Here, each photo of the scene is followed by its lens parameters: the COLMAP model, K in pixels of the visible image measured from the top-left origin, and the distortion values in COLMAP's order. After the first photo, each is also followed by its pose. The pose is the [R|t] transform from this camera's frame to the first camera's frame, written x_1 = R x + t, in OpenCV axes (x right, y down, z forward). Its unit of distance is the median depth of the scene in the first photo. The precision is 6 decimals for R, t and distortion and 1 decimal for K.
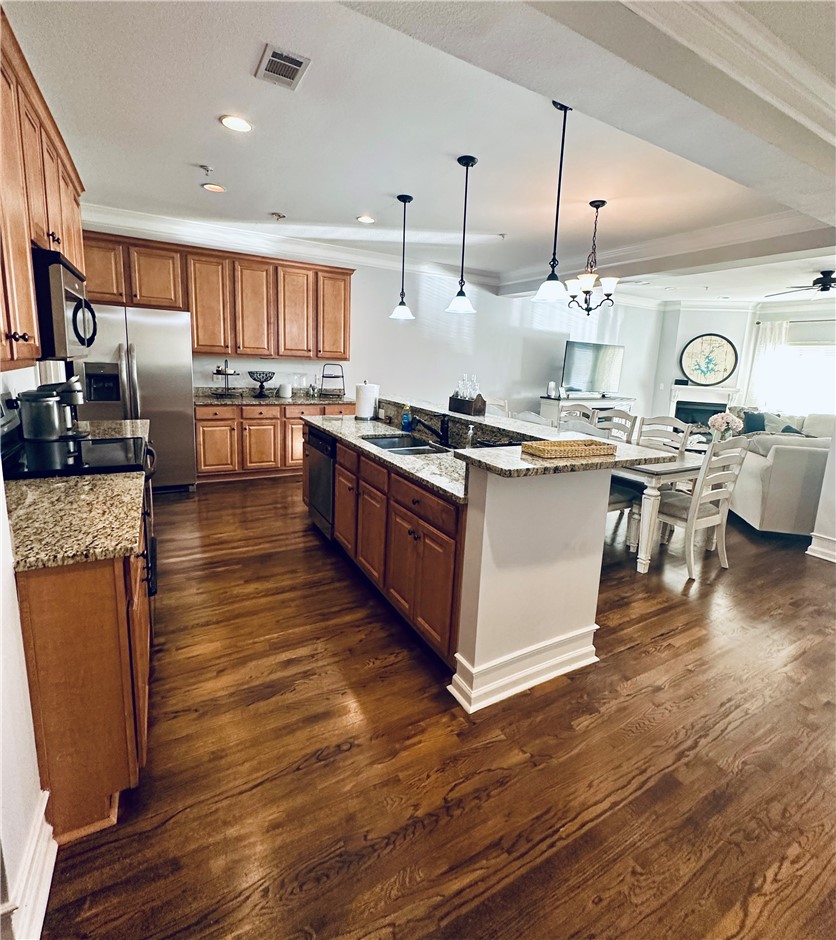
lens RADIAL K [[461.7, 0, 434.5], [0, 461.7, 439.1], [0, 0, 1]] dist [-0.003894, -0.000457]
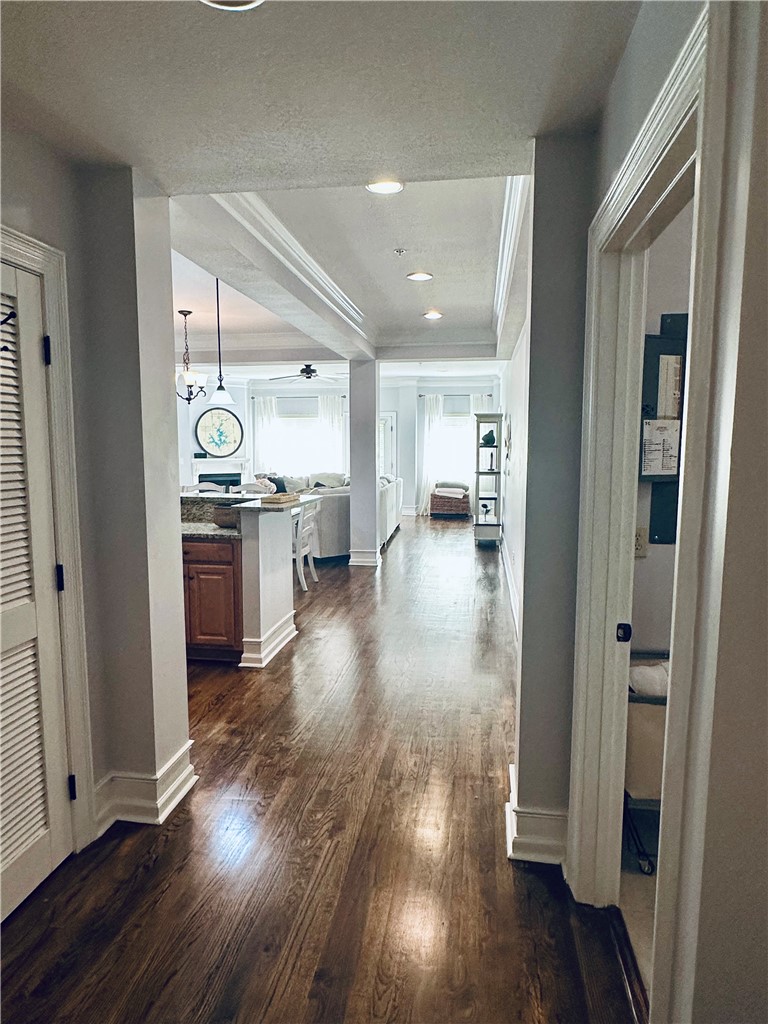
lens RADIAL K [[623.4, 0, 382.8], [0, 623.4, 512.5], [0, 0, 1]] dist [0.000559, 0.000087]
pose [[0.633441, -0.132828, 0.762305, -0.447217], [0.160229, 0.986320, 0.038718, 0.016422], [-0.757020, 0.097617, 0.646058, -0.276903]]
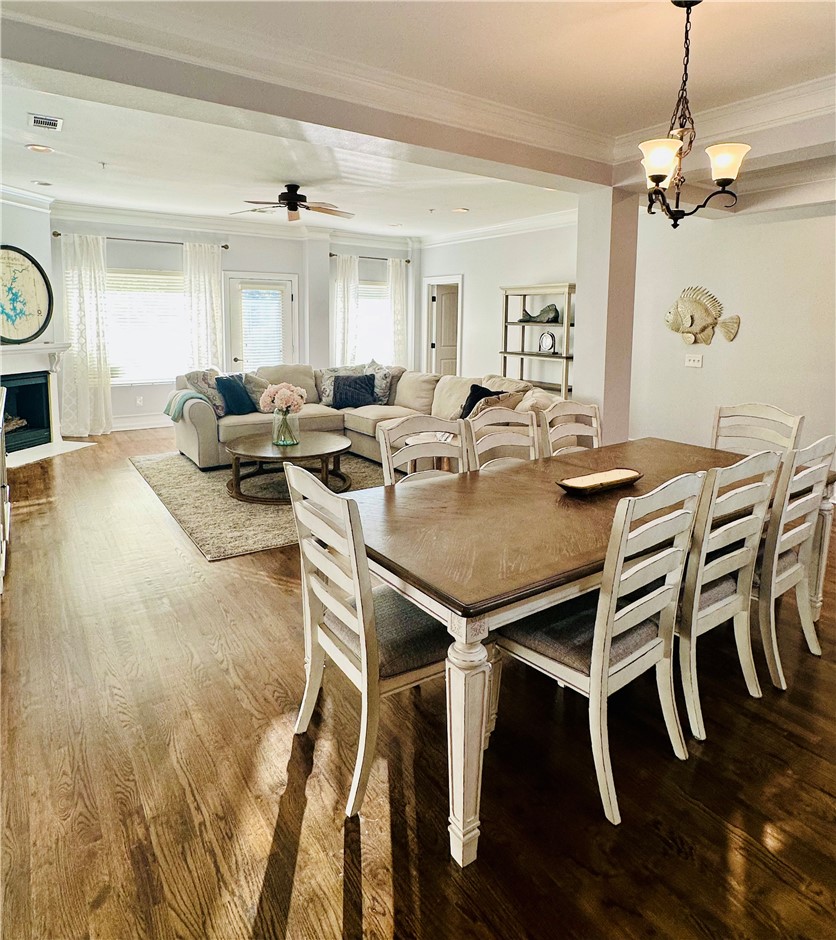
lens RADIAL K [[582.1, 0, 418.1], [0, 582.1, 384.9], [0, 0, 1]] dist [-0.006220, -0.002621]
pose [[-0.067127, -0.160816, 0.984699, -0.201478], [0.155417, 0.973193, 0.169532, -0.186620], [-0.985566, 0.164419, -0.040334, 0.977056]]
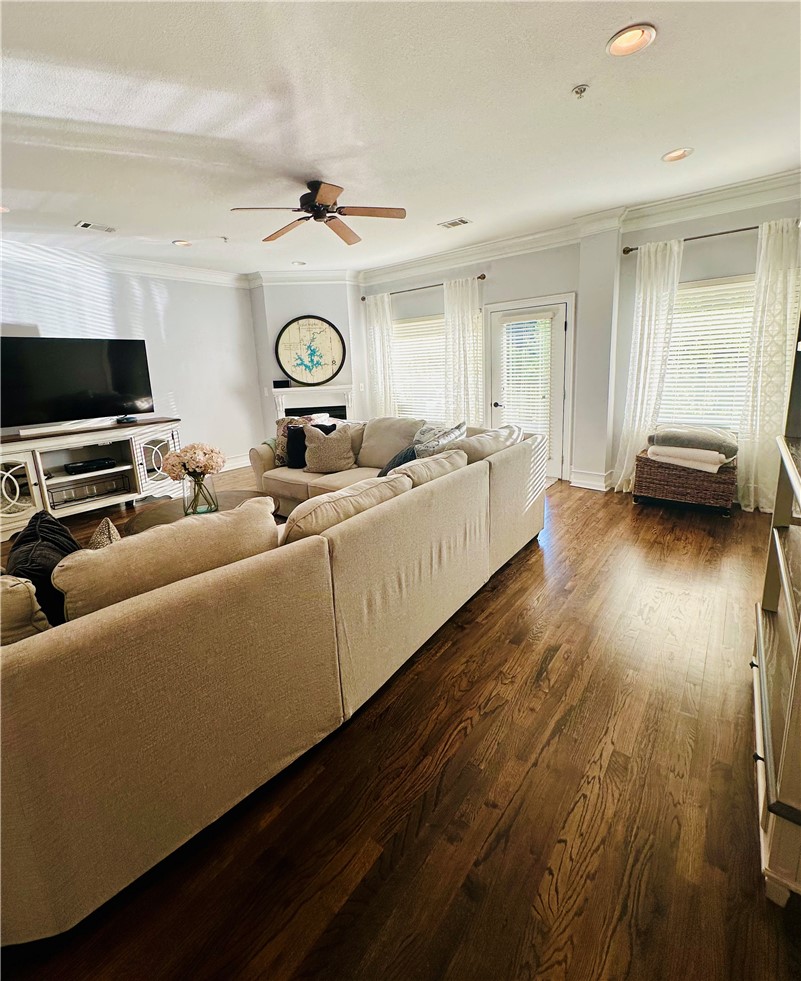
lens RADIAL K [[422.7, 0, 396.8], [0, 422.7, 447.2], [0, 0, 1]] dist [-0.014437, 0.000117]
pose [[0.931509, -0.150483, 0.331128, 0.797862], [0.144215, 0.988587, 0.043572, -0.043934], [-0.333905, 0.007166, 0.942579, 0.514779]]
